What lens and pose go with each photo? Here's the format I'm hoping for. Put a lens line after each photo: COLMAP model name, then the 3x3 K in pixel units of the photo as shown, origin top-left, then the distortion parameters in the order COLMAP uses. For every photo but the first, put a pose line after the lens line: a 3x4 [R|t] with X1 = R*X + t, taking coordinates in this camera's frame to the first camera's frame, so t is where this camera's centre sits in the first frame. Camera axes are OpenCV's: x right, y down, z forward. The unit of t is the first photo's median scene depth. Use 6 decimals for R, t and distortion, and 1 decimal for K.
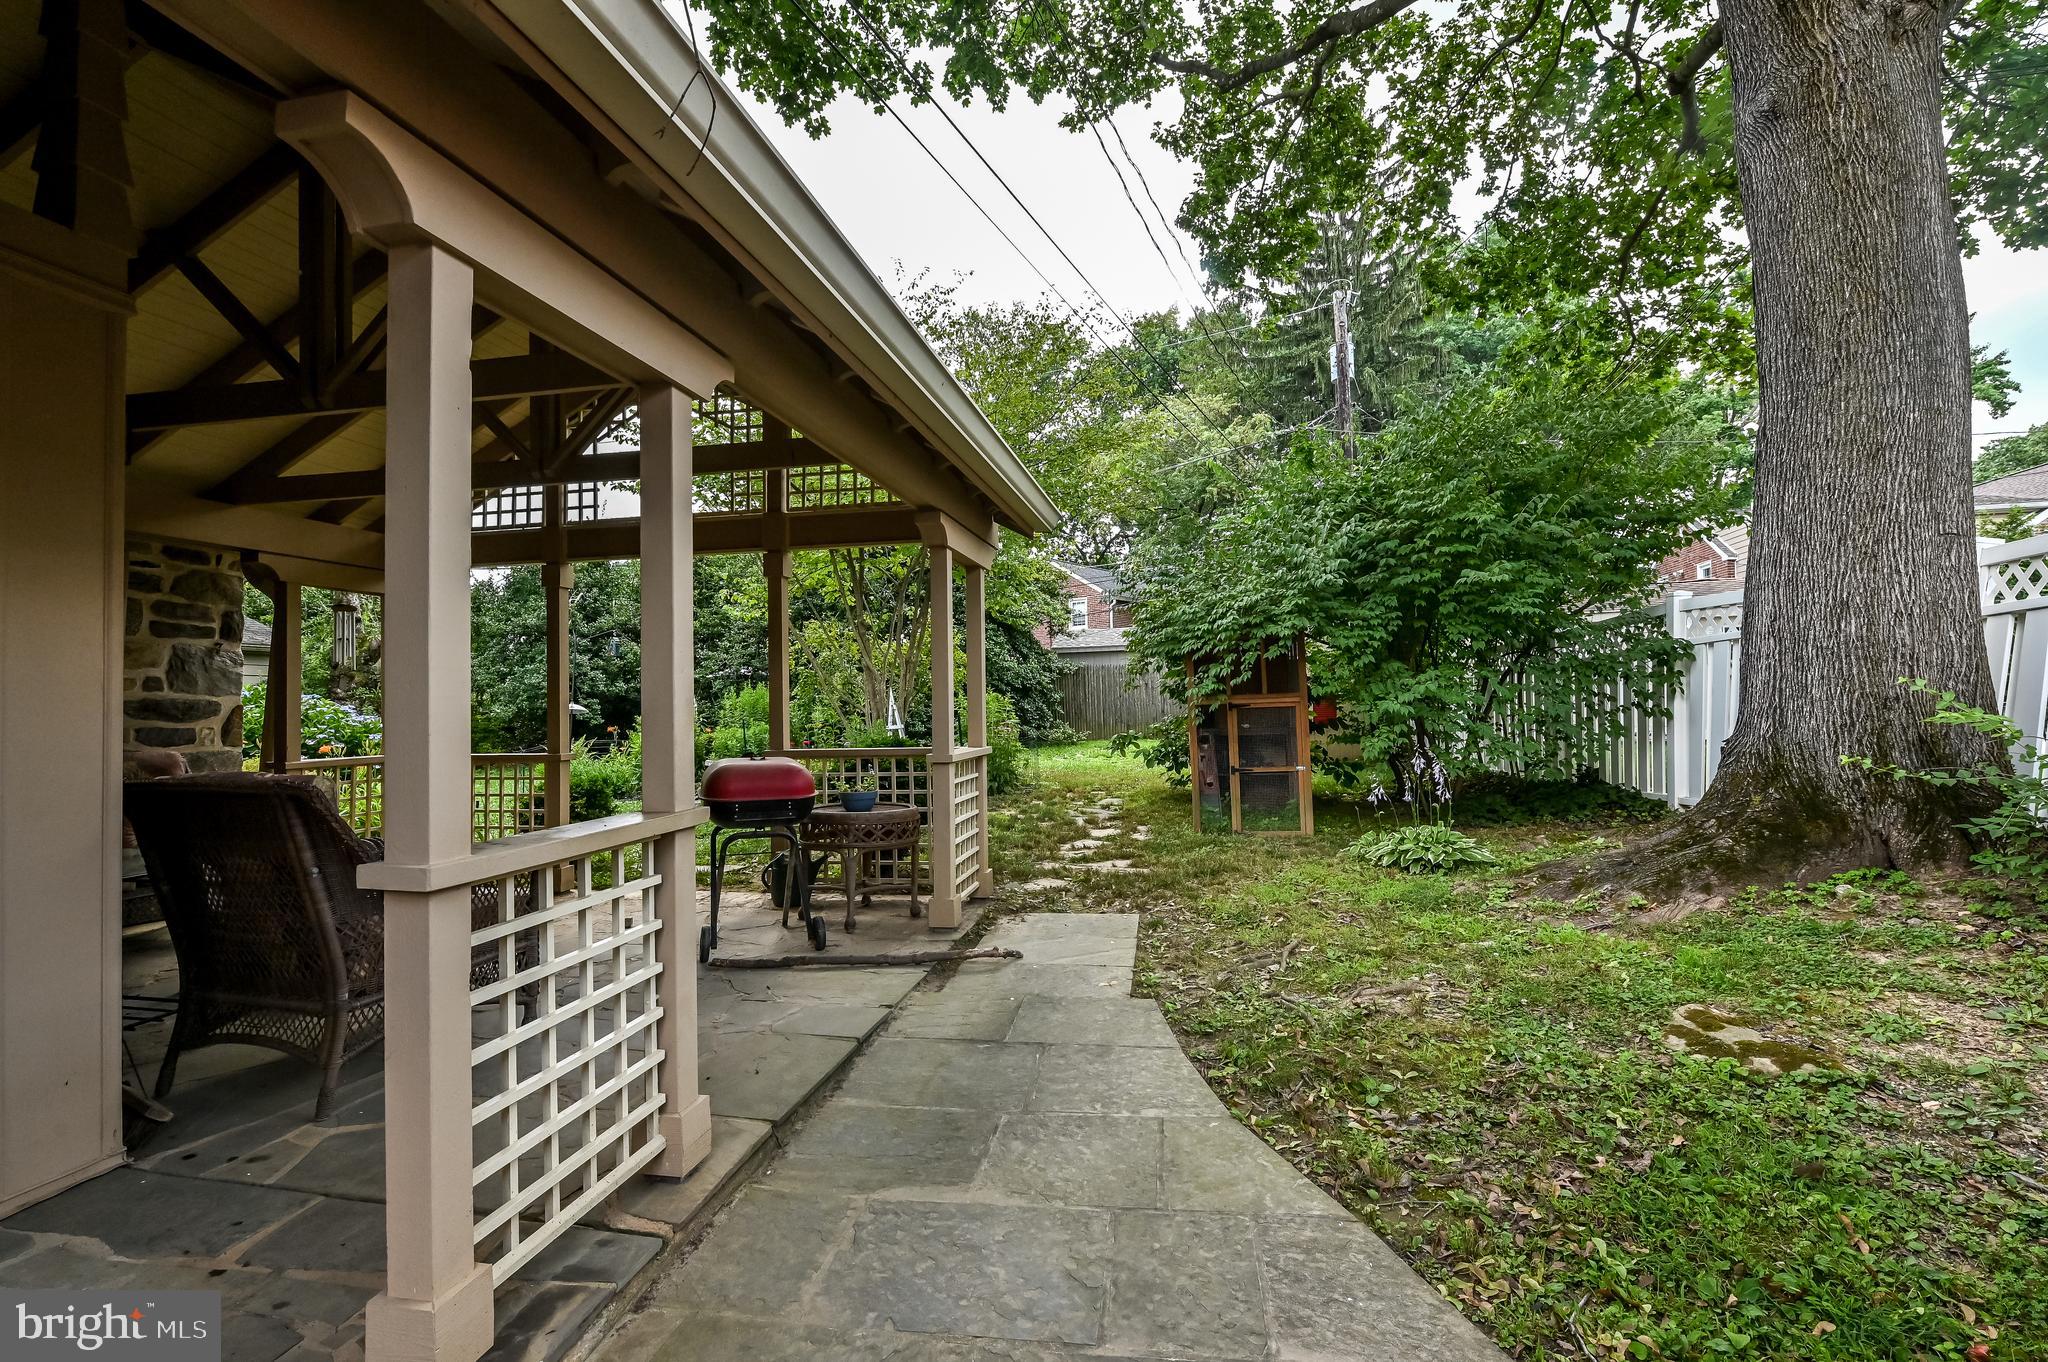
lens RADIAL K [[921.8, 0, 1031.1], [0, 921.8, 684.0], [0, 0, 1]] dist [-0.006637, 0.000588]
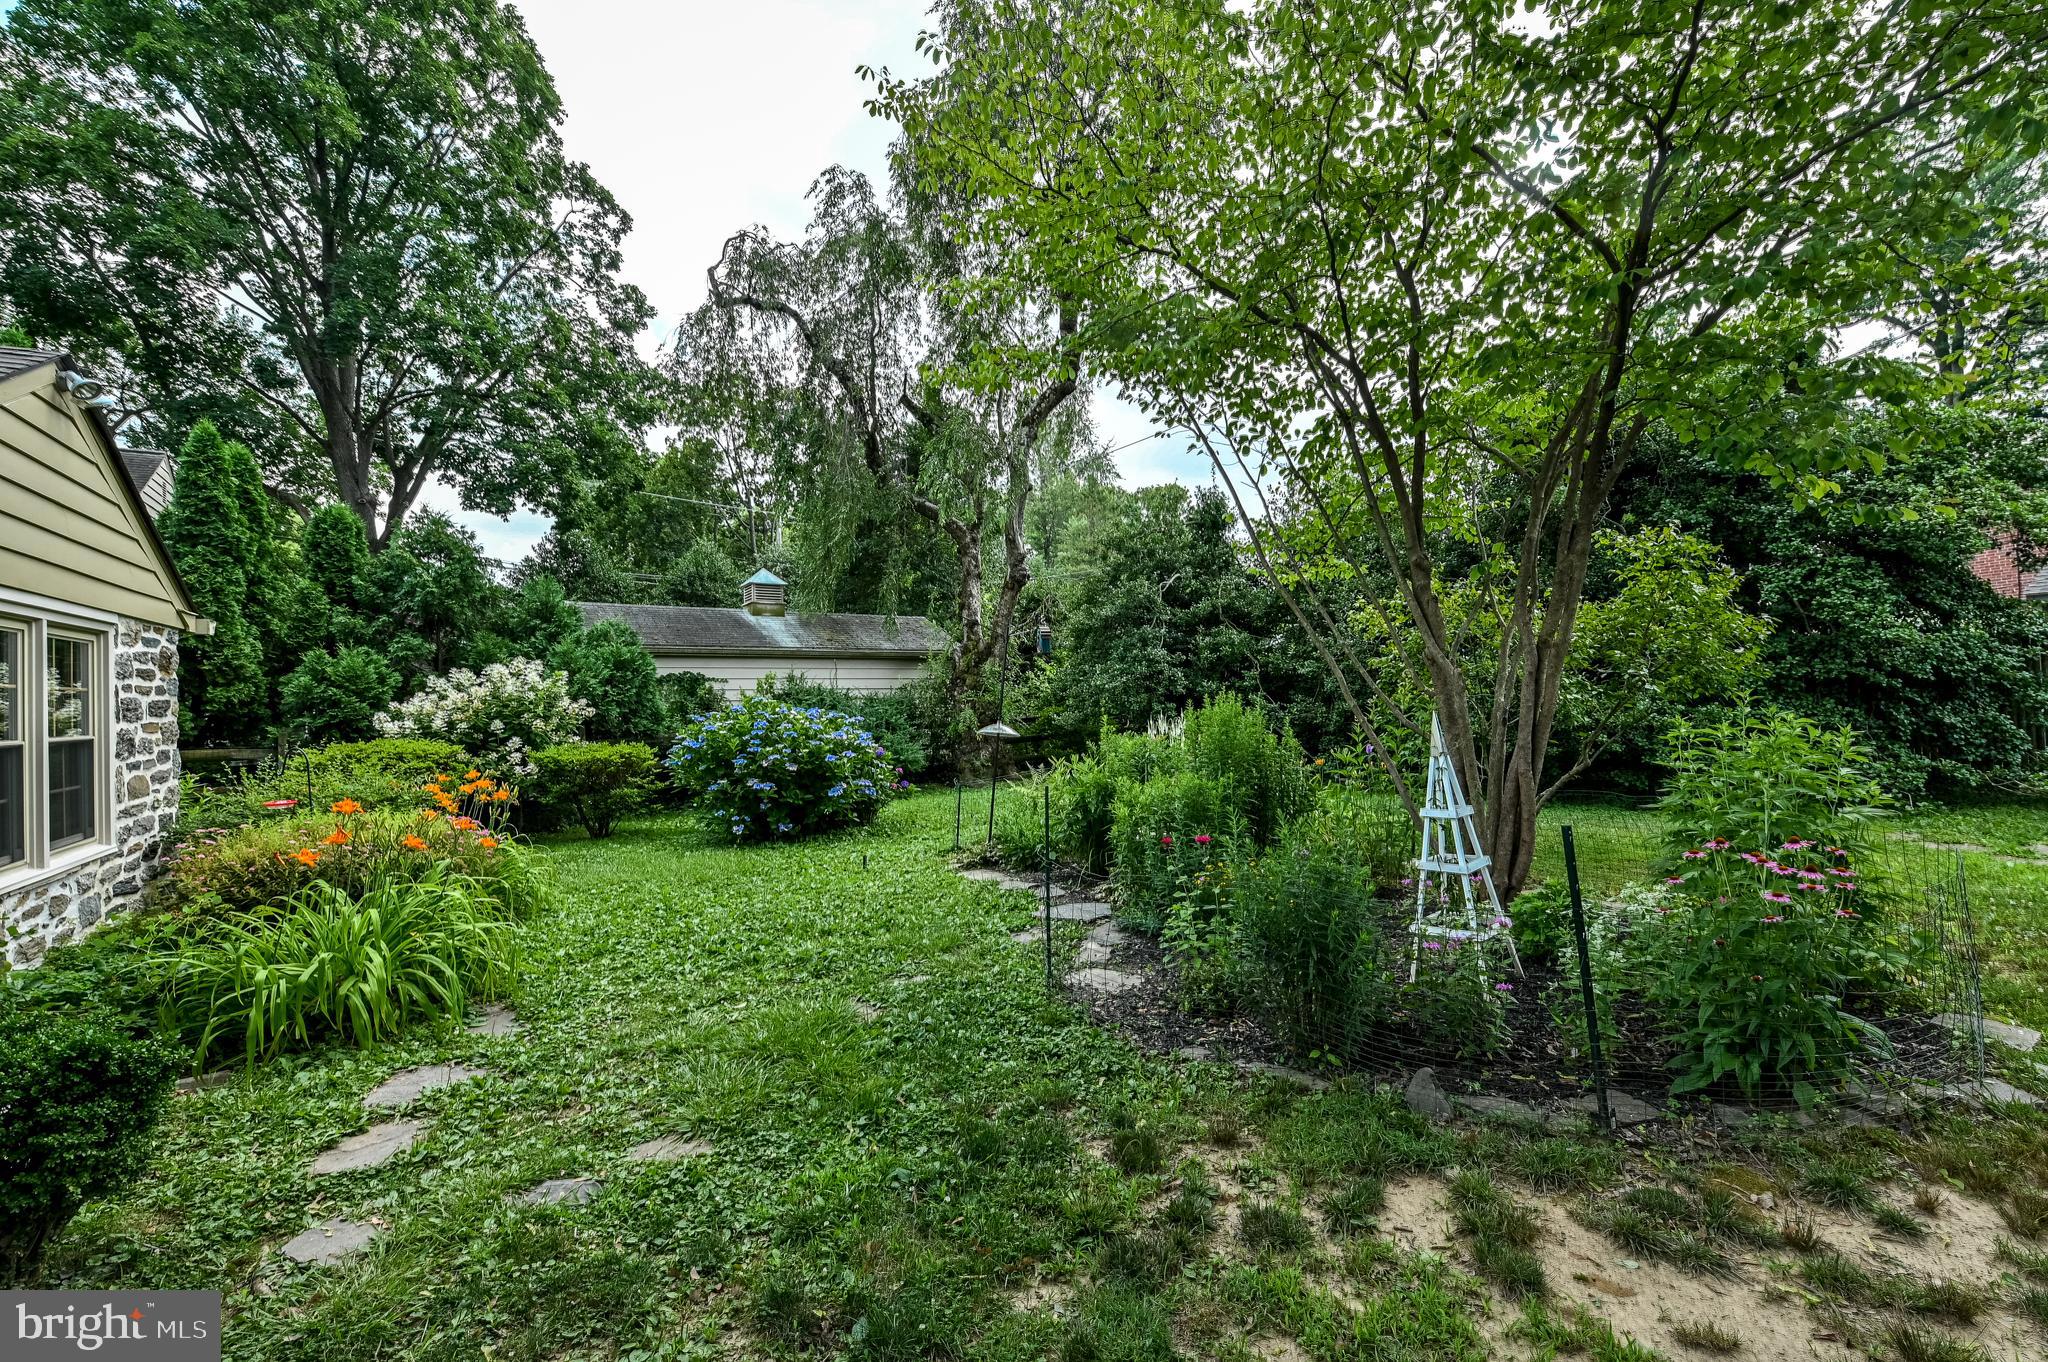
lens RADIAL K [[867.7, 0, 1038.8], [0, 867.7, 683.0], [0, 0, 1]] dist [-0.004824, 0.000267]
pose [[0.674062, -0.007806, -0.738634, 0.024821], [0.023105, 0.999678, 0.010520, -0.032747], [0.738313, -0.024157, 0.674025, 1.129223]]
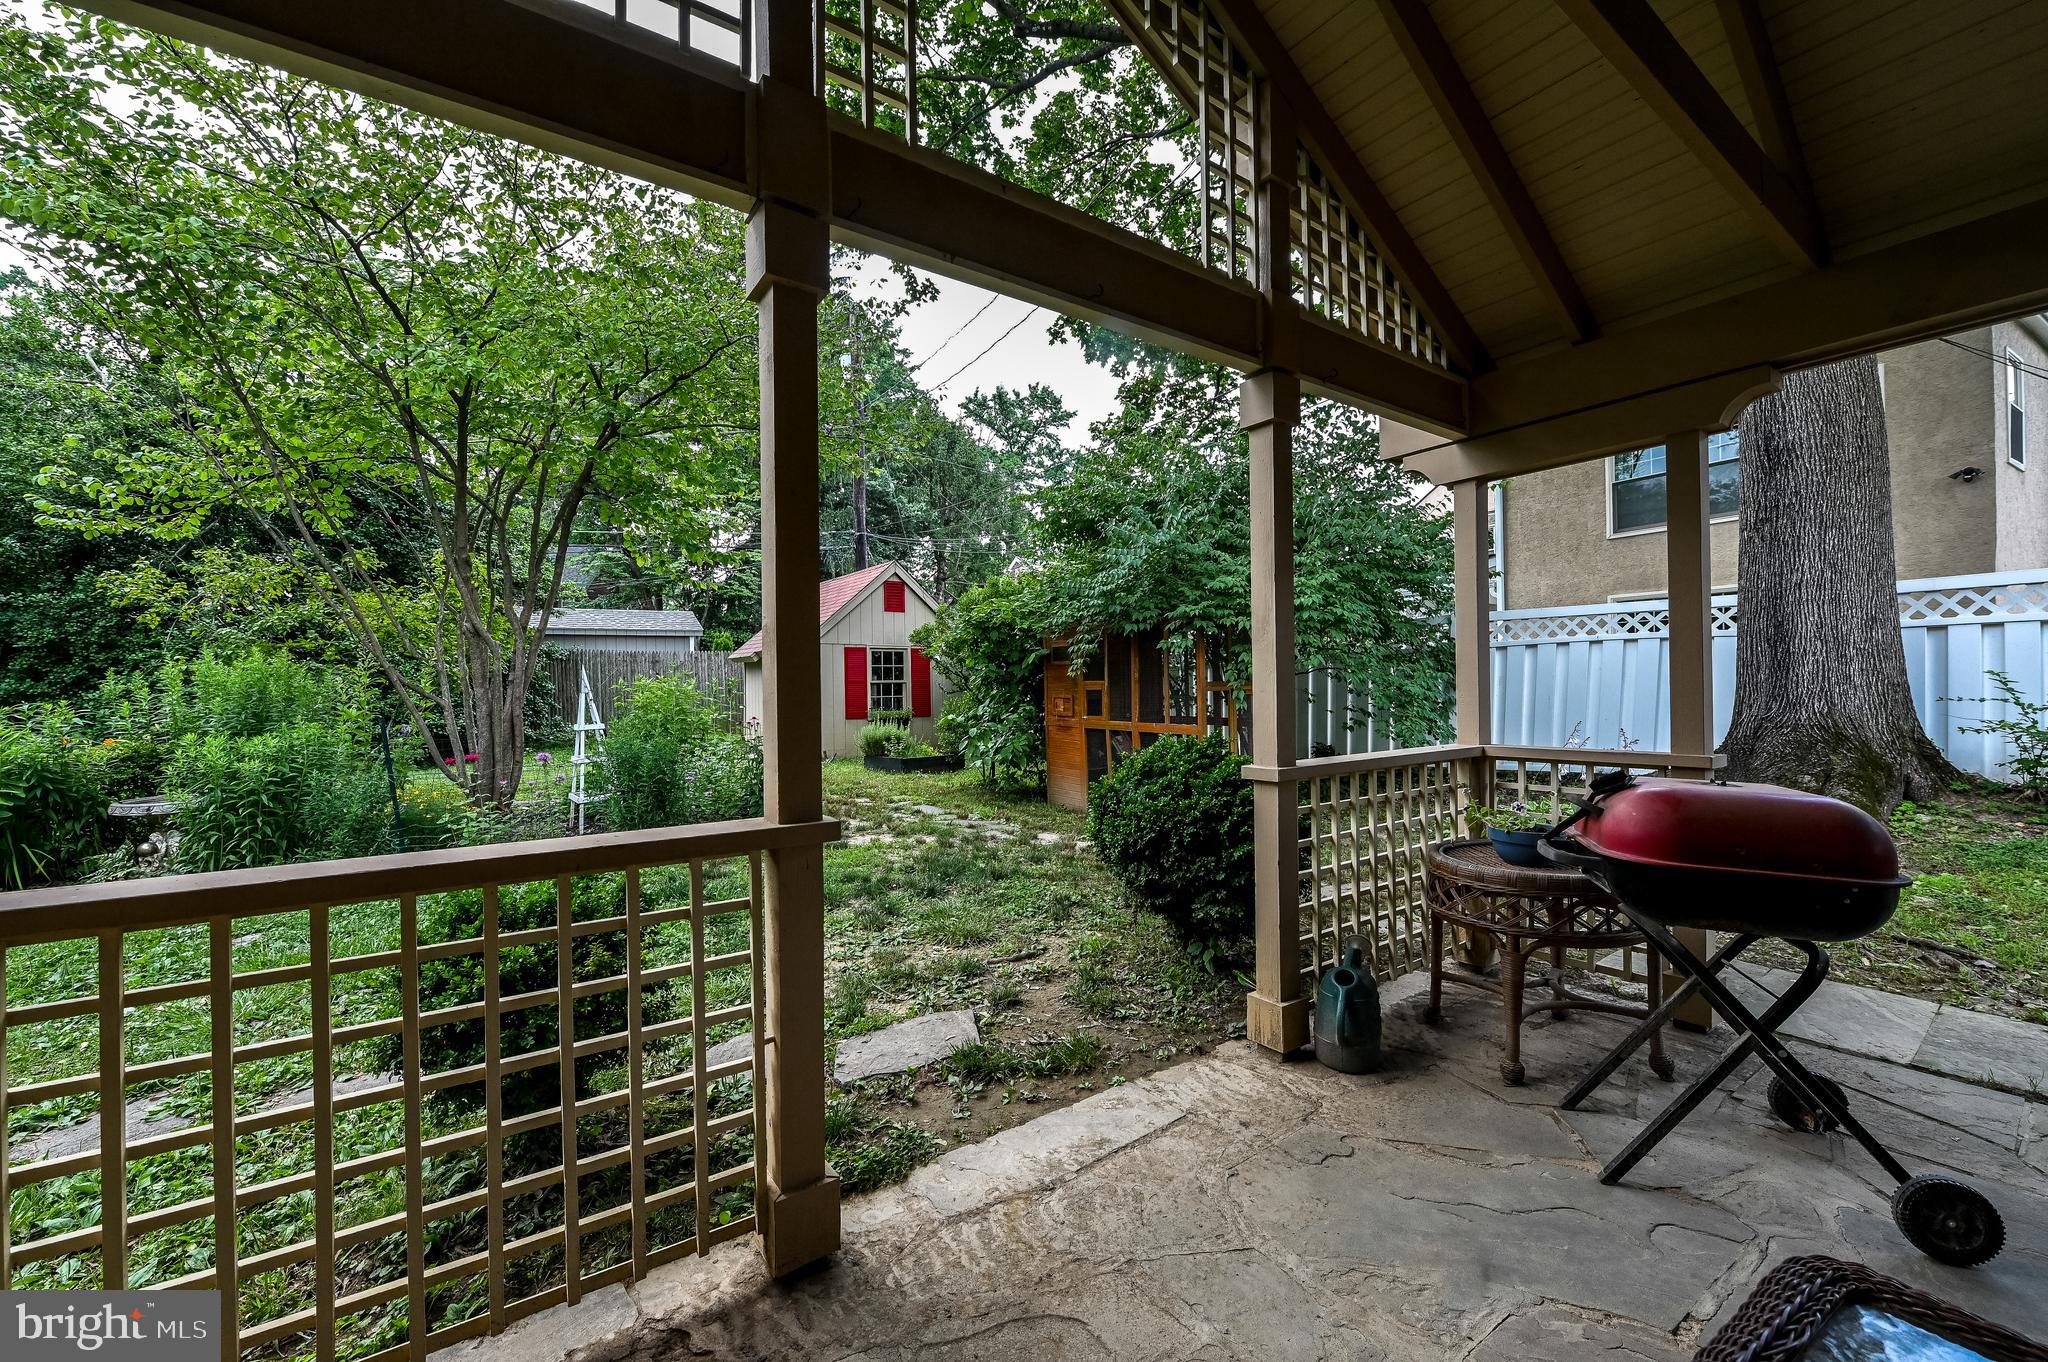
lens RADIAL K [[812.8, 0, 1029.1], [0, 812.8, 690.9], [0, 0, 1]] dist [-0.005223, -0.000691]
pose [[0.700860, 0.007982, 0.713254, -0.620159], [-0.014809, 0.999885, 0.003363, 0.027094], [-0.713145, -0.012920, 0.700898, 0.697295]]
